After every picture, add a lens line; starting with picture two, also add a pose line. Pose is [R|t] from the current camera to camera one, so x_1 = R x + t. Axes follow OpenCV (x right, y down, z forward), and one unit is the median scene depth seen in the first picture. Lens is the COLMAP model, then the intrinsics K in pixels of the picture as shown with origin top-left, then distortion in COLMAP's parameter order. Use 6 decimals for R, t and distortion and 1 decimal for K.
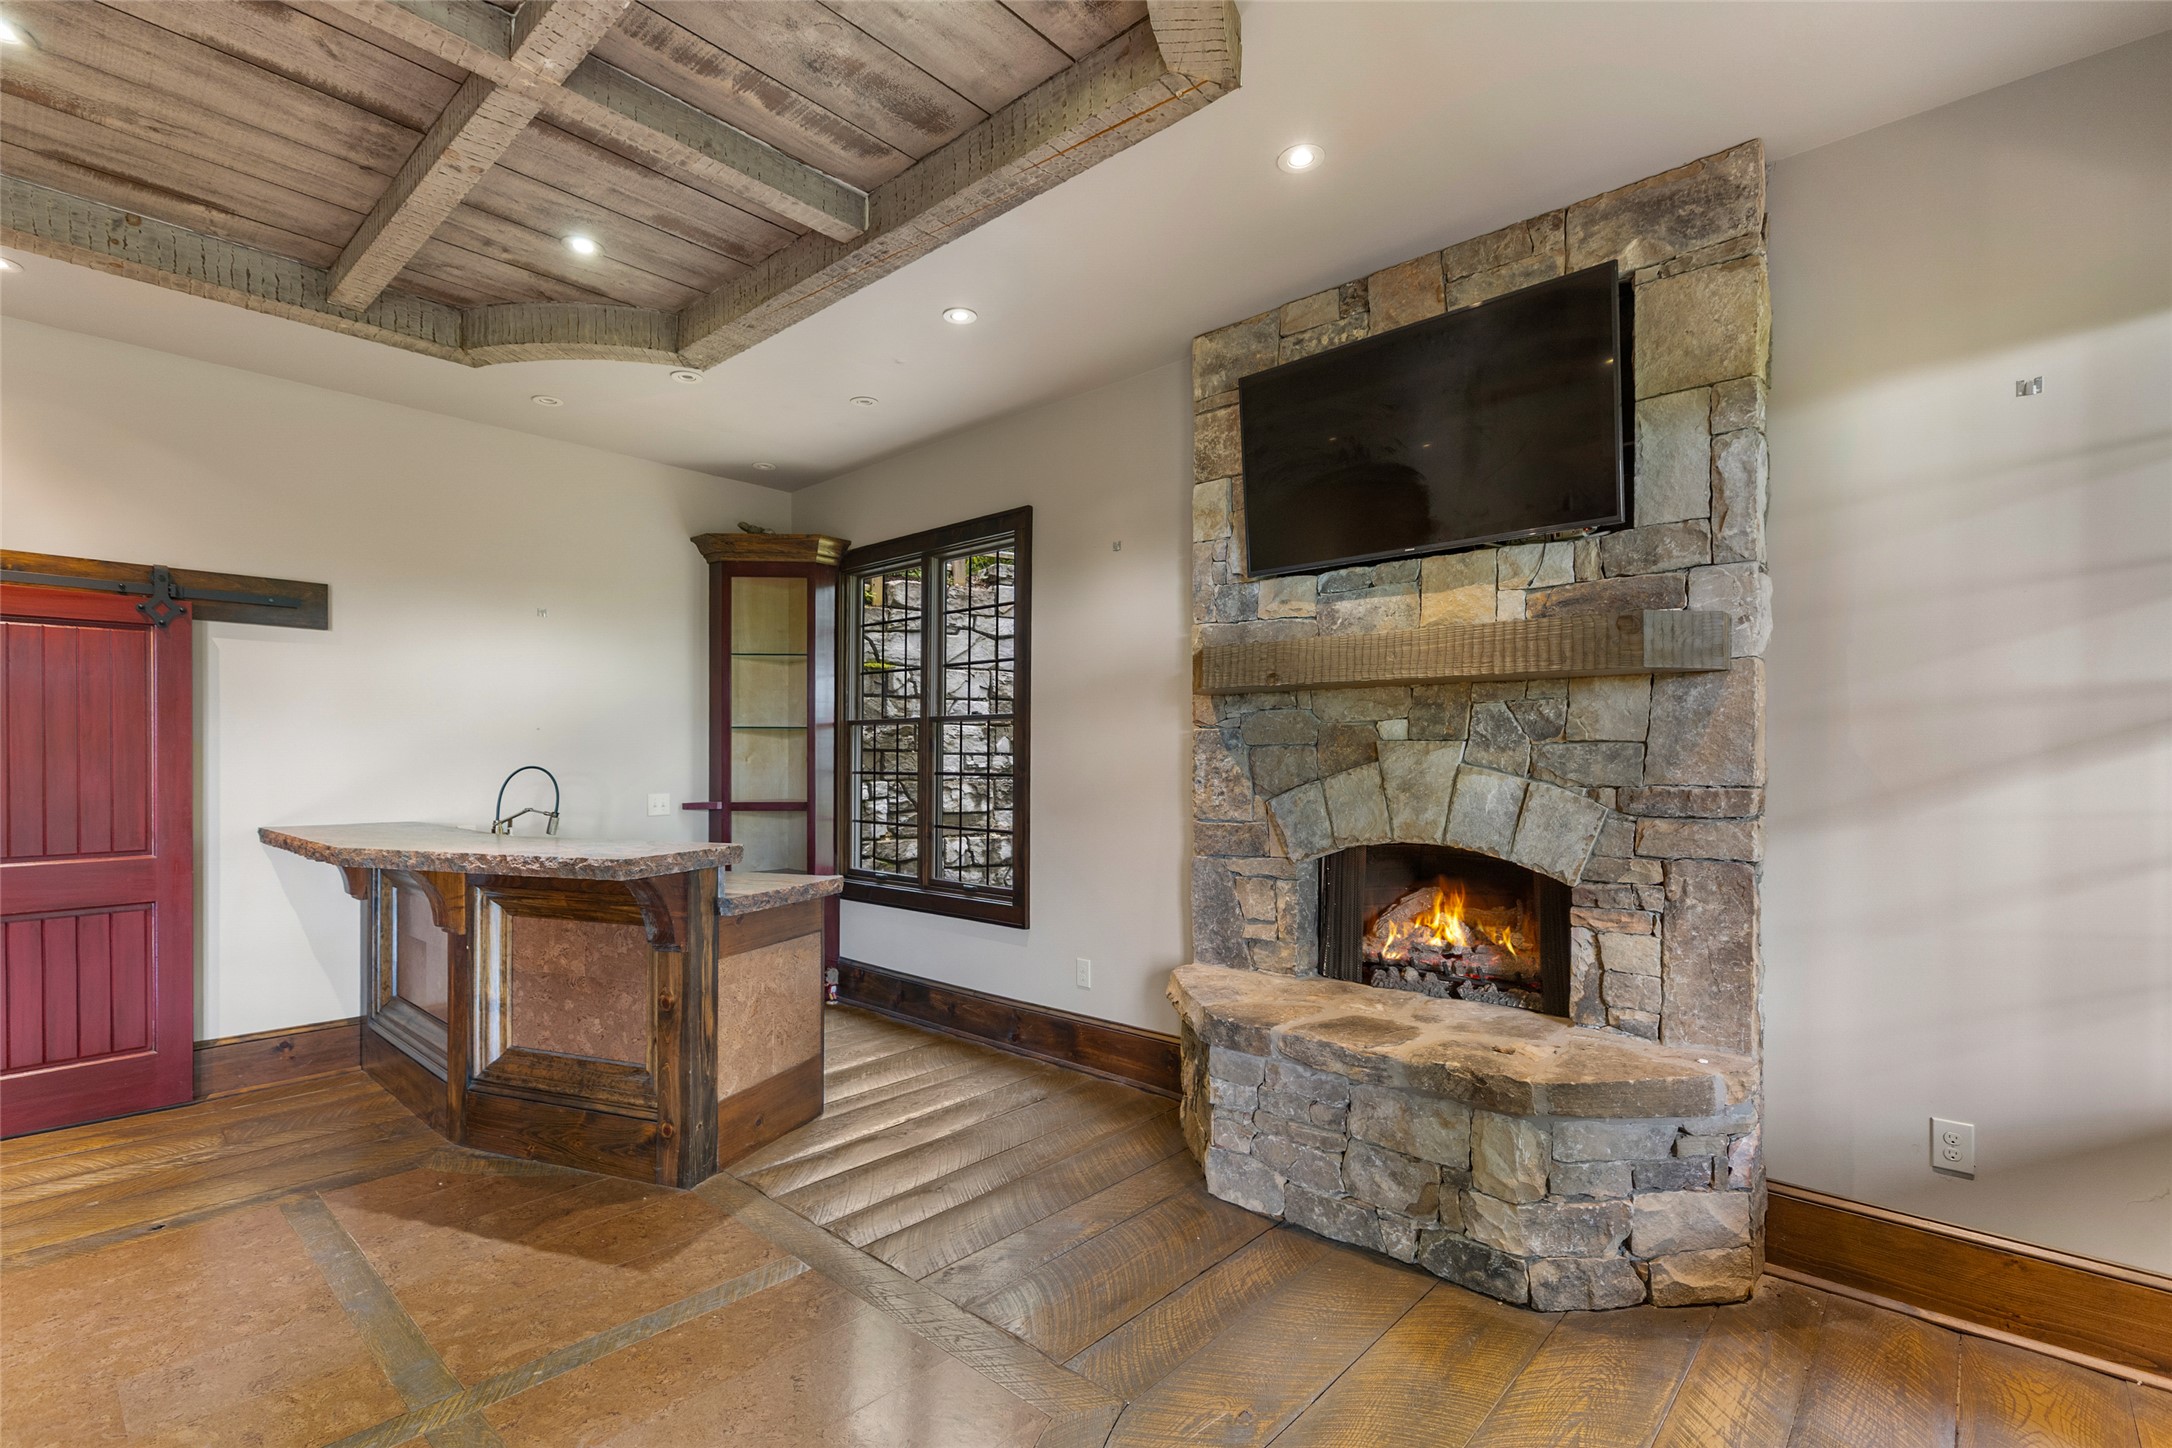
lens RADIAL K [[991.0, 0, 1084.4], [0, 991.0, 759.2], [0, 0, 1]] dist [0.007522, -0.000846]
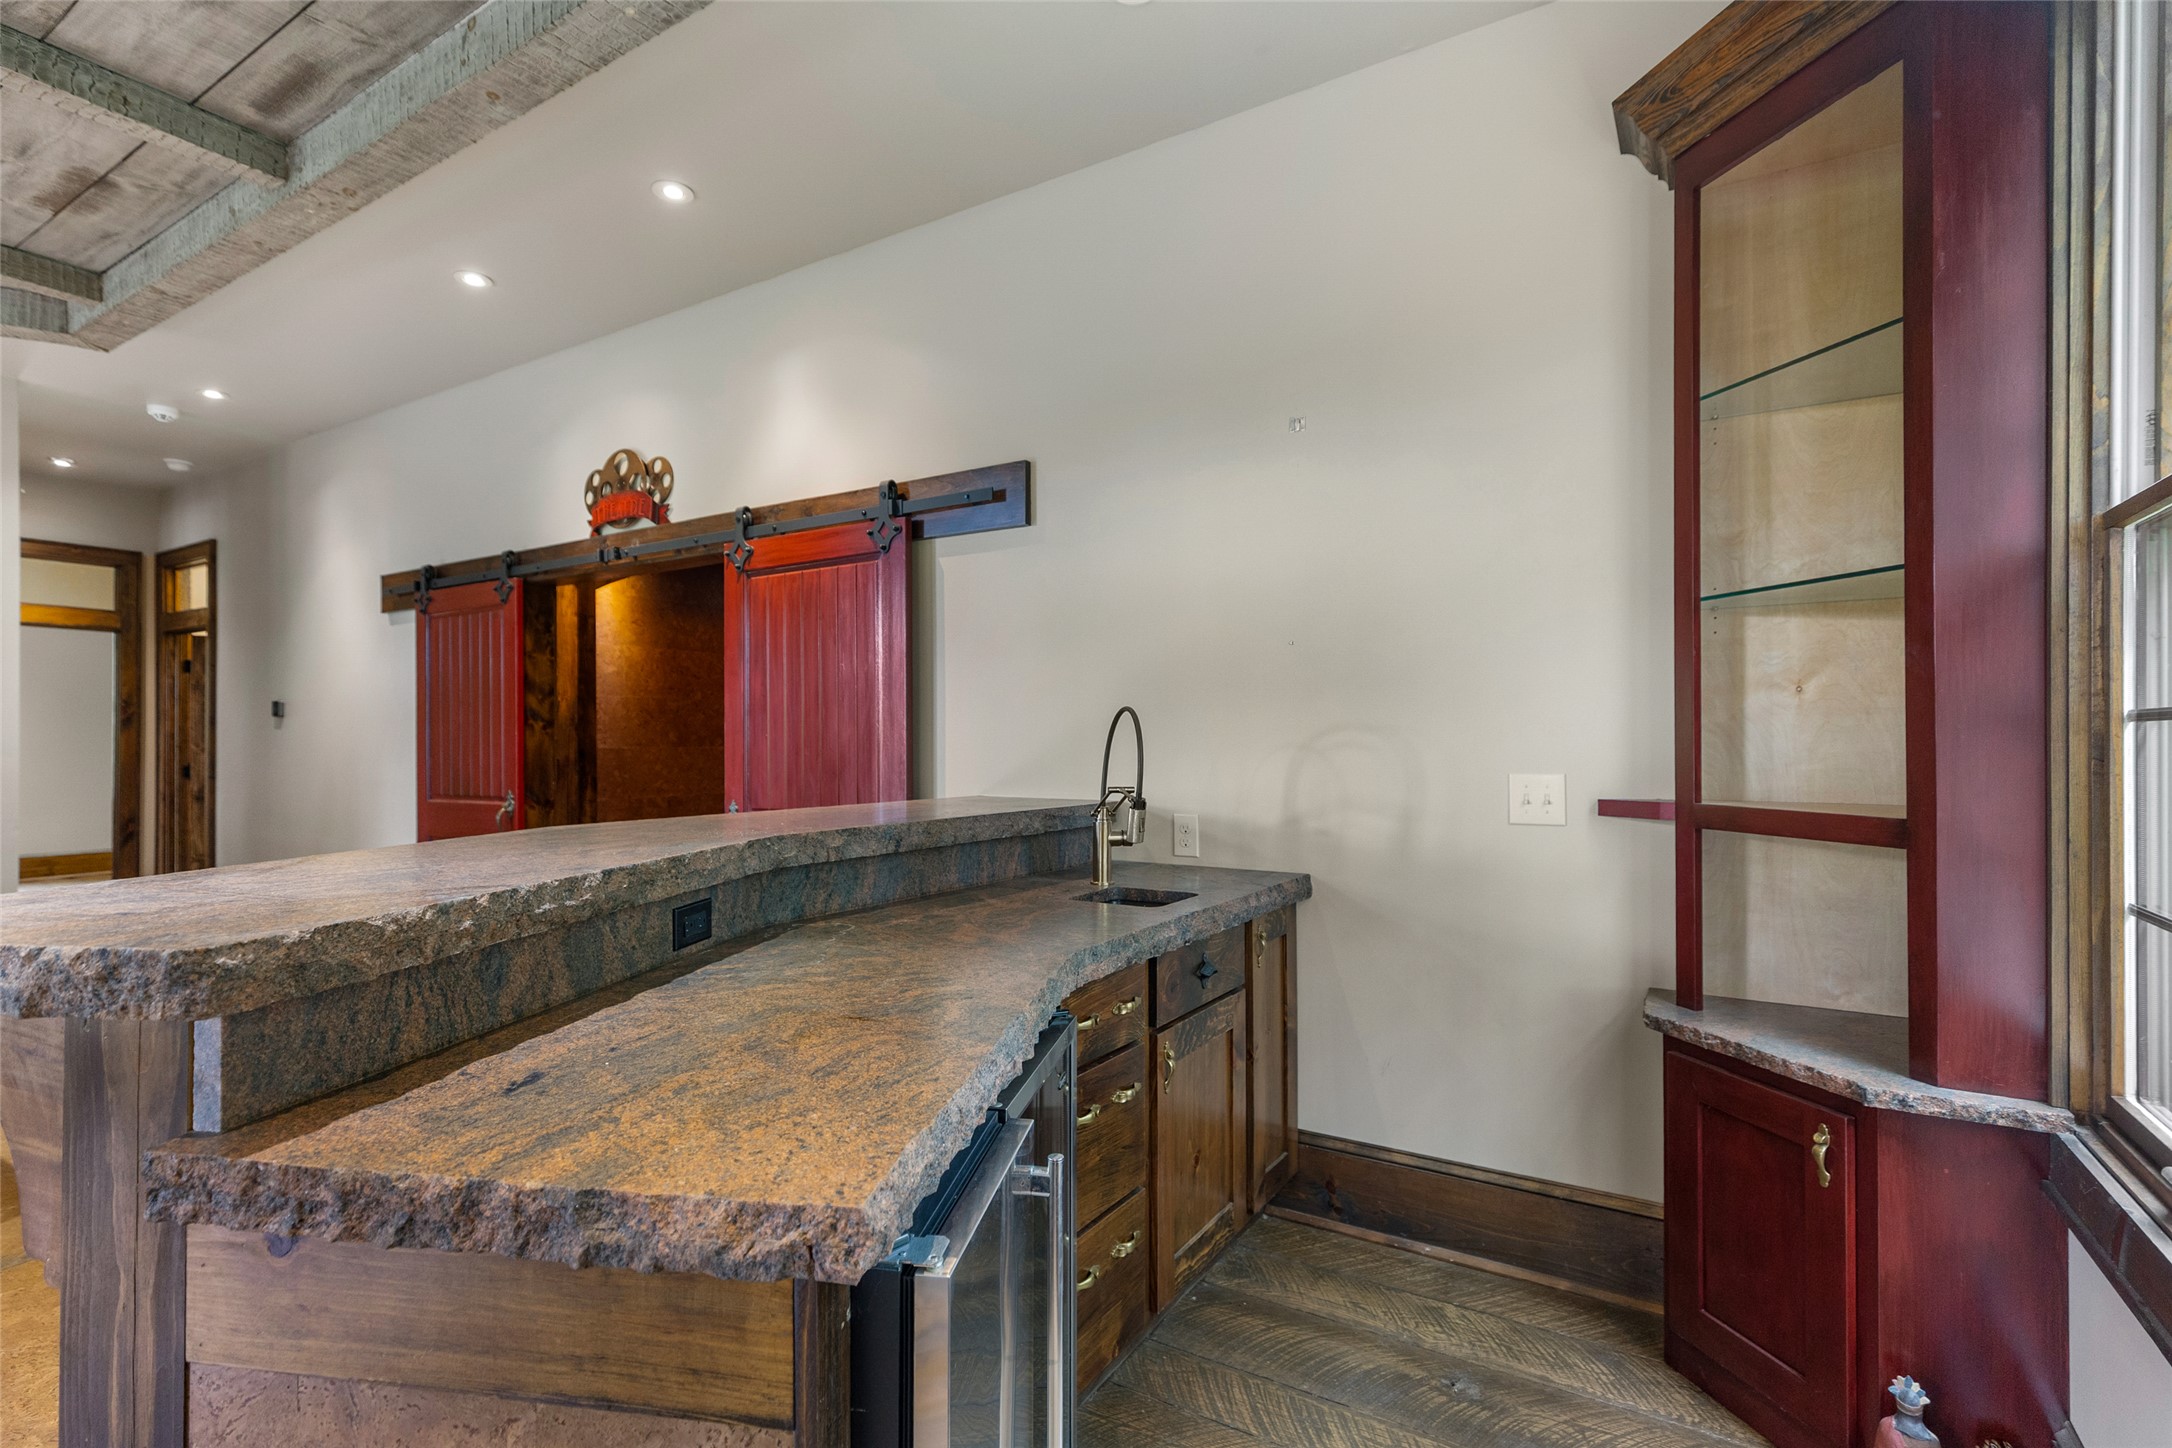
lens RADIAL K [[991.0, 0, 1151.2], [0, 991.0, 739.2], [0, 0, 1]] dist [0.007522, -0.000846]
pose [[0.199920, -0.004521, -0.979802, -0.068742], [-0.000331, 0.999989, -0.004682, 0.037596], [0.979812, 0.001260, 0.199916, 1.288672]]
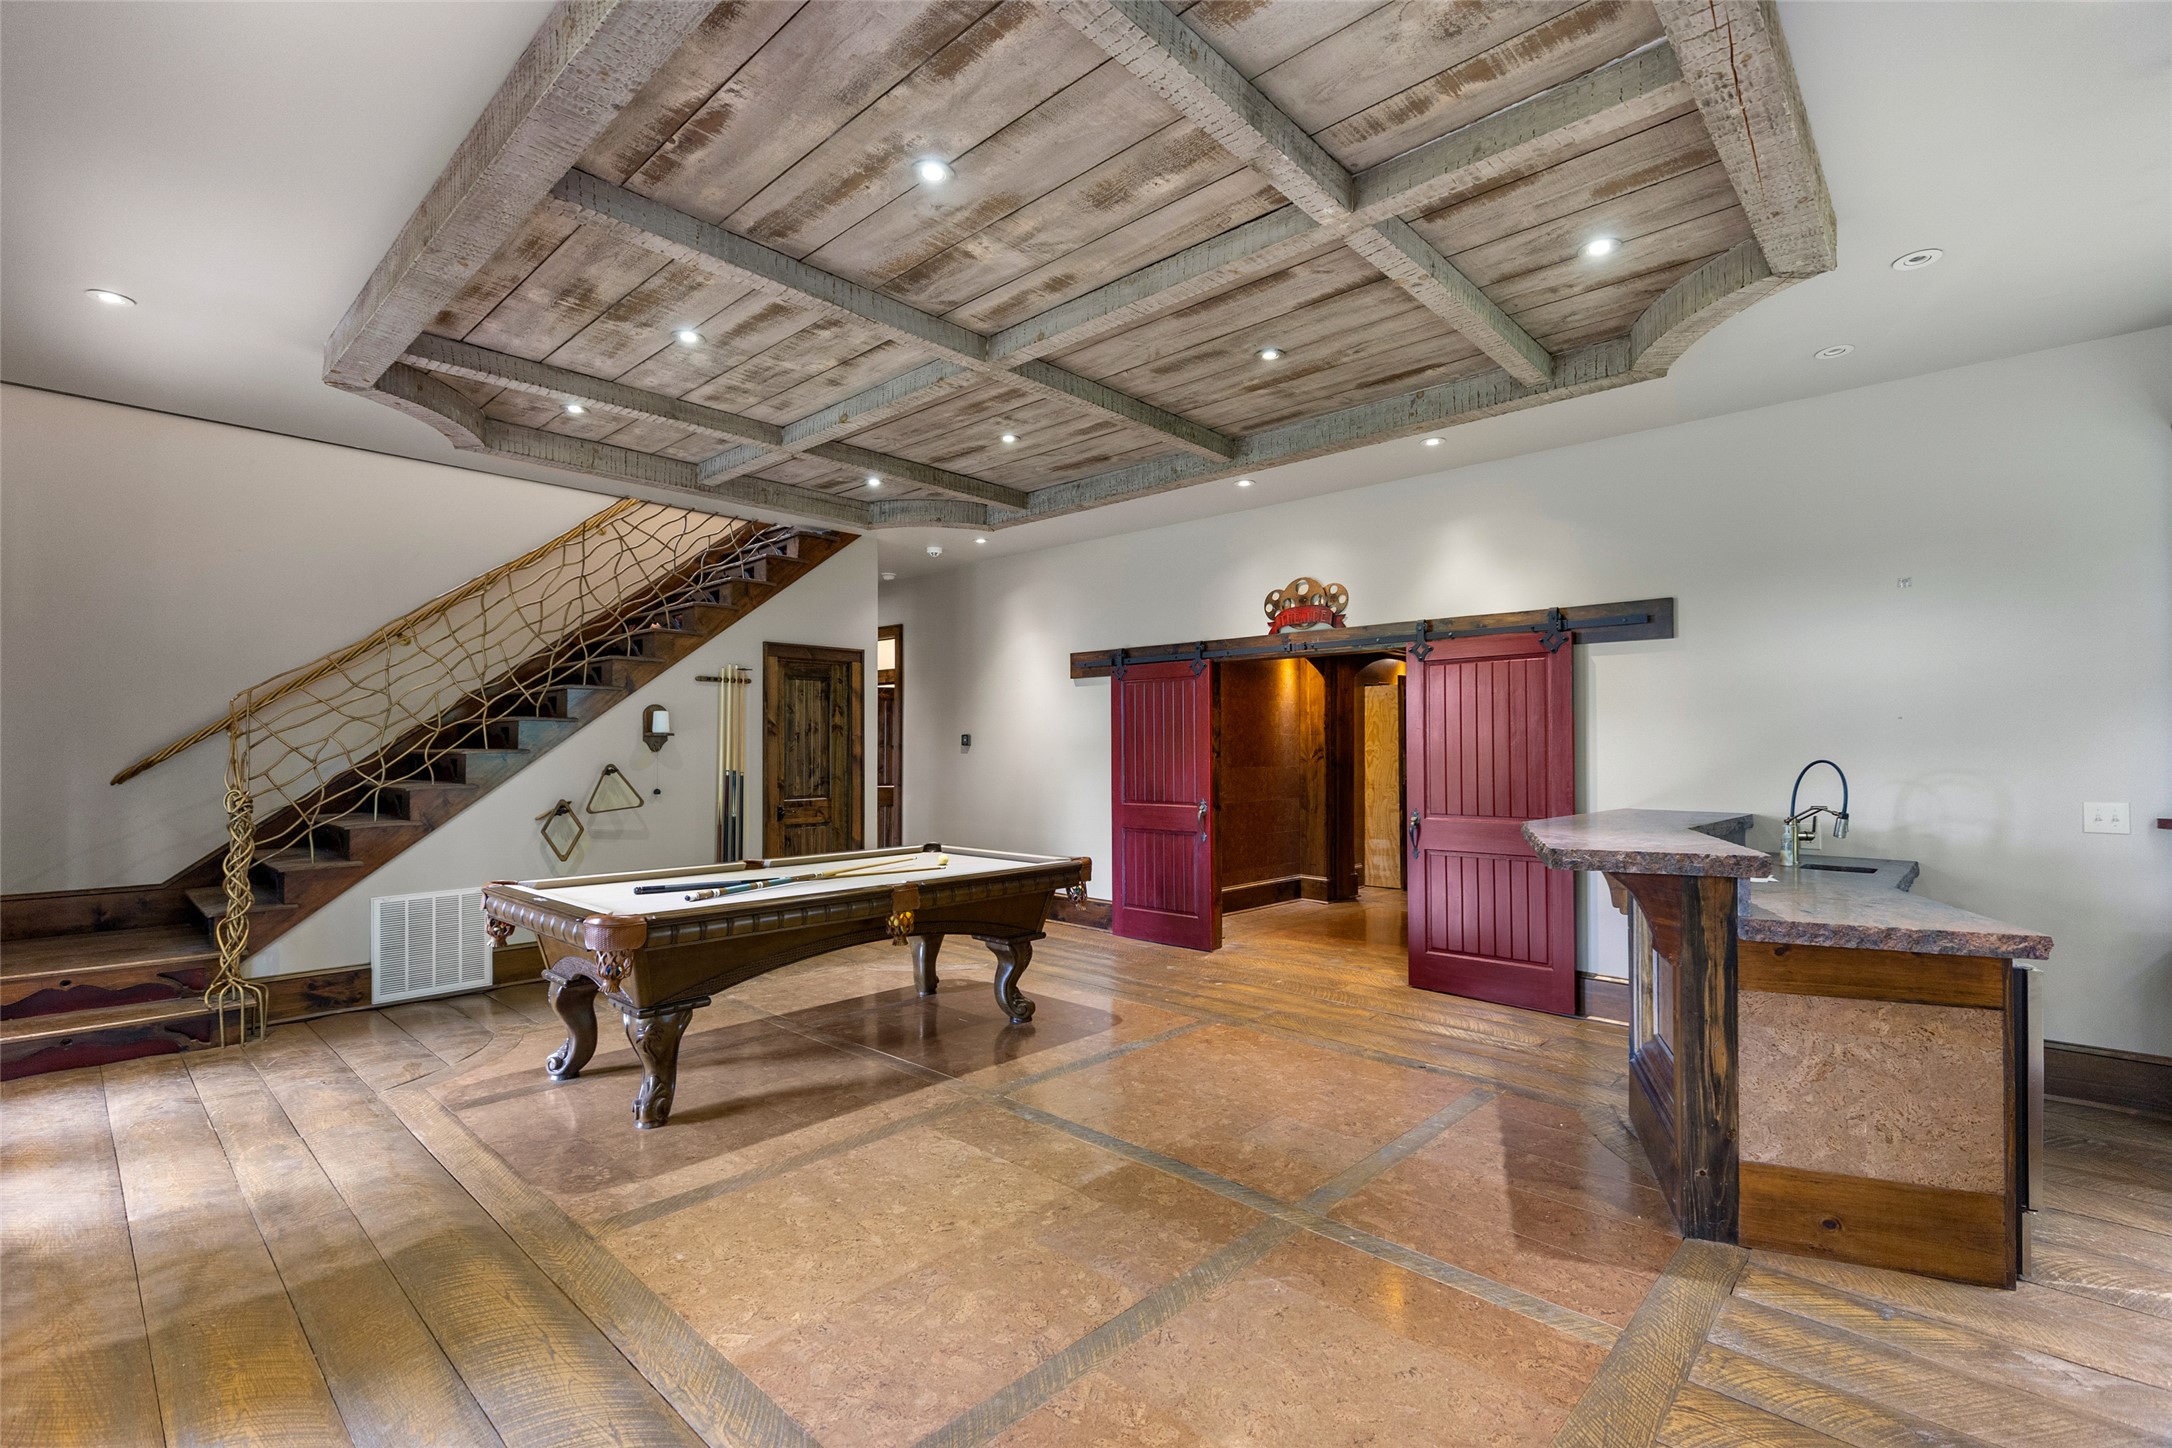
lens RADIAL K [[991.0, 0, 1097.0], [0, 991.0, 737.8], [0, 0, 1]] dist [0.007522, -0.000846]
pose [[-0.021355, -0.013580, -0.999680, 0.514673], [-0.004213, 0.999900, -0.013493, 0.002540], [0.999763, 0.003923, -0.021410, 0.503223]]
